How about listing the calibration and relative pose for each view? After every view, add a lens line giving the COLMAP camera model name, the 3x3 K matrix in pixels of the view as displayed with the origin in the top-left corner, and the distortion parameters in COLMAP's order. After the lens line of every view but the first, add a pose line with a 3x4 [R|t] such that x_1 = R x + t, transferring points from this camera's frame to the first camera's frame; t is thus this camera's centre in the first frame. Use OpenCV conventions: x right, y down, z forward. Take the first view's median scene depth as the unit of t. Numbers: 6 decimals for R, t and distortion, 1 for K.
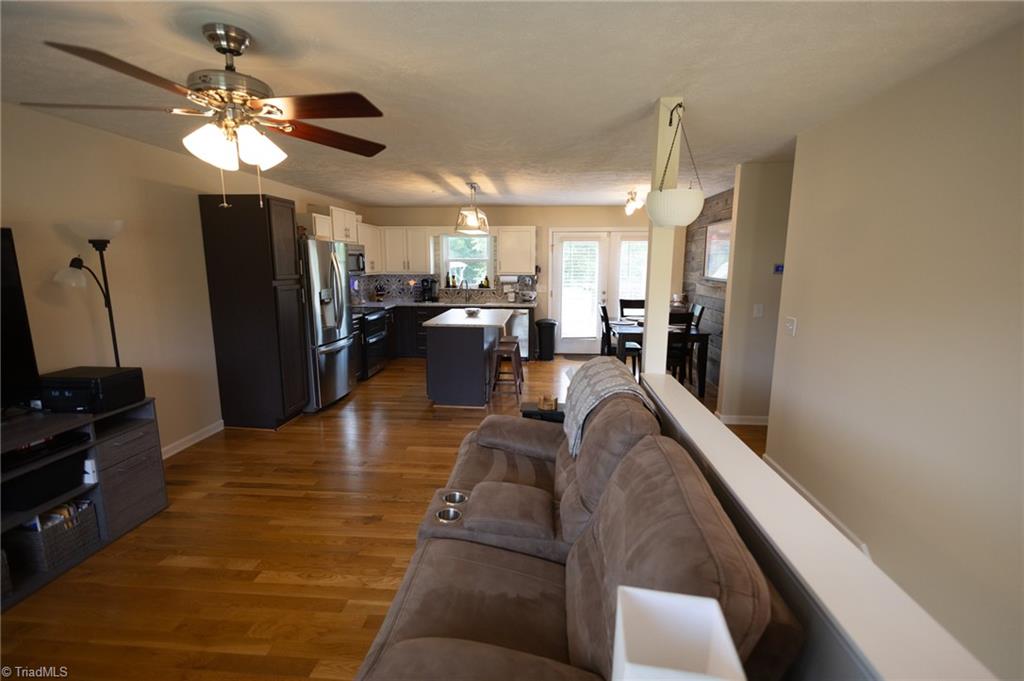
lens RADIAL K [[475.4, 0, 512.0], [0, 475.4, 340.5], [0, 0, 1]] dist [0.010835, -0.000276]
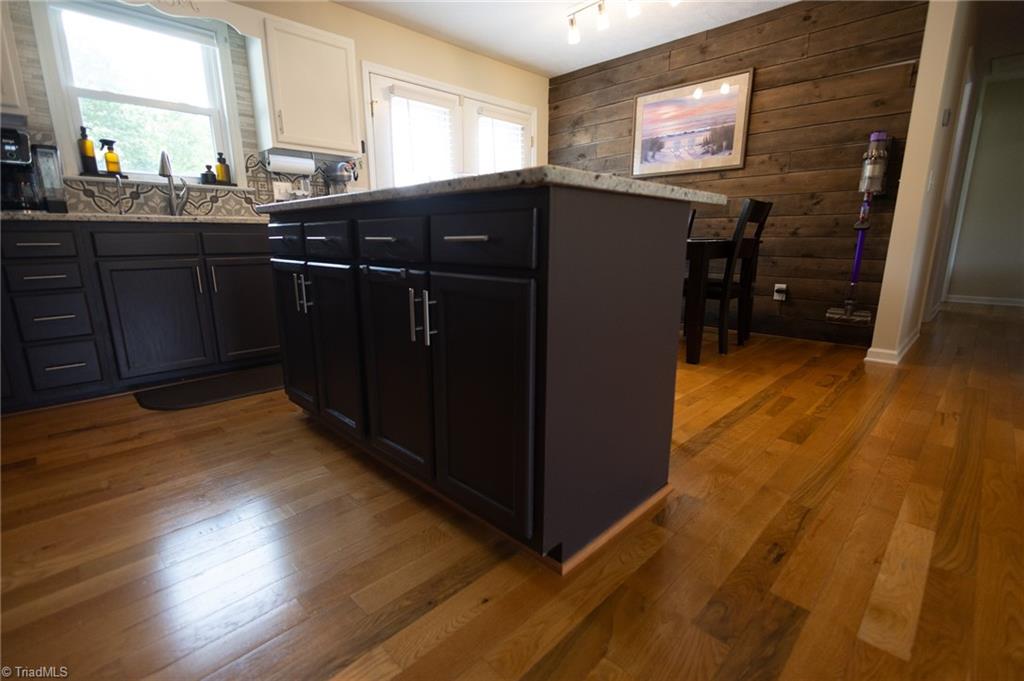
lens RADIAL K [[475.4, 0, 512.0], [0, 475.4, 340.5], [0, 0, 1]] dist [0.010835, -0.000276]
pose [[0.639202, -0.168526, 0.750346, -0.224164], [0.131933, 0.985259, 0.108896, 0.002523], [-0.757637, 0.029389, 0.652014, 0.588025]]
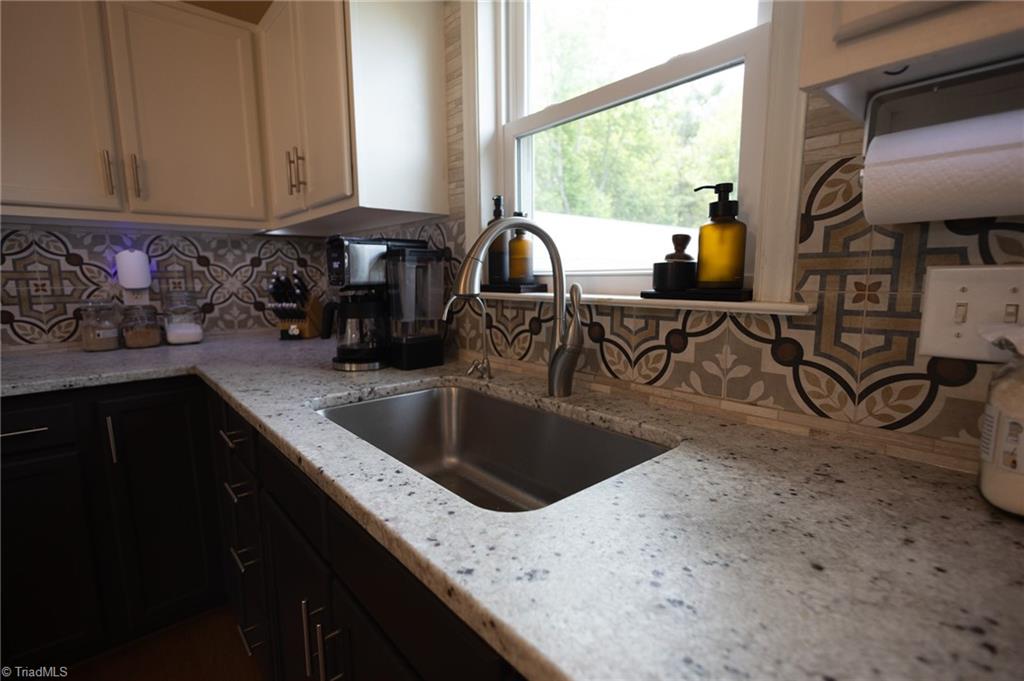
lens RADIAL K [[475.4, 0, 512.0], [0, 475.4, 340.5], [0, 0, 1]] dist [0.010835, -0.000276]
pose [[0.721742, 0.087029, -0.686669, -0.011757], [-0.106729, 0.994192, 0.013824, -0.099555], [0.683884, 0.063310, 0.726839, 0.912256]]
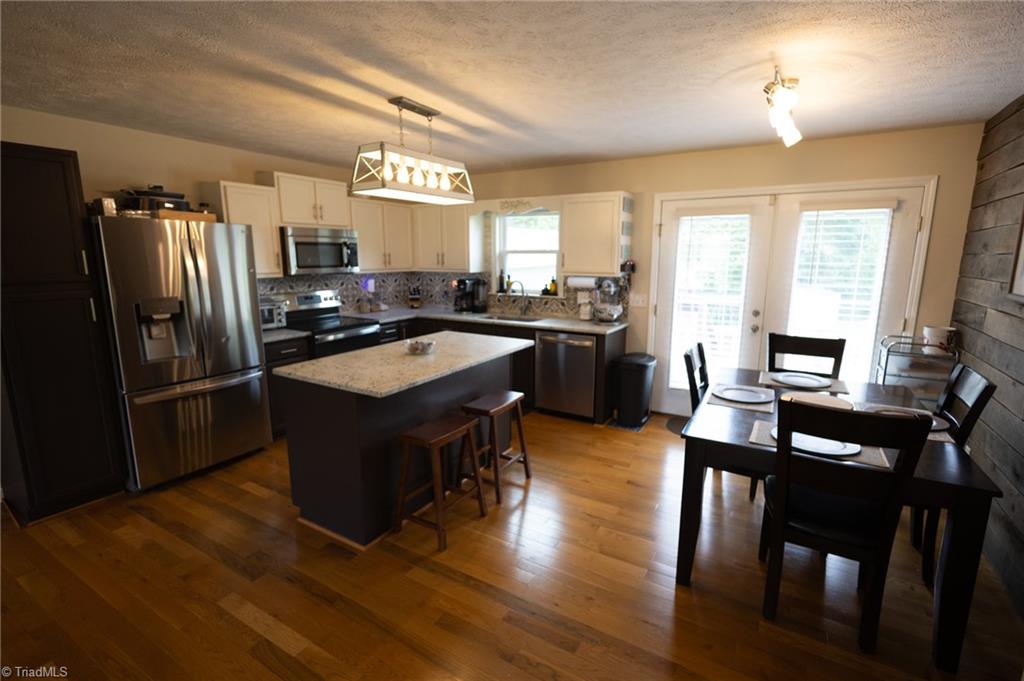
lens RADIAL K [[475.4, 0, 512.0], [0, 475.4, 340.5], [0, 0, 1]] dist [0.010835, -0.000276]
pose [[0.894361, 0.080494, -0.440044, 0.187667], [-0.073703, 0.996750, 0.032531, -0.068660], [0.441232, 0.003338, 0.897387, 0.415681]]
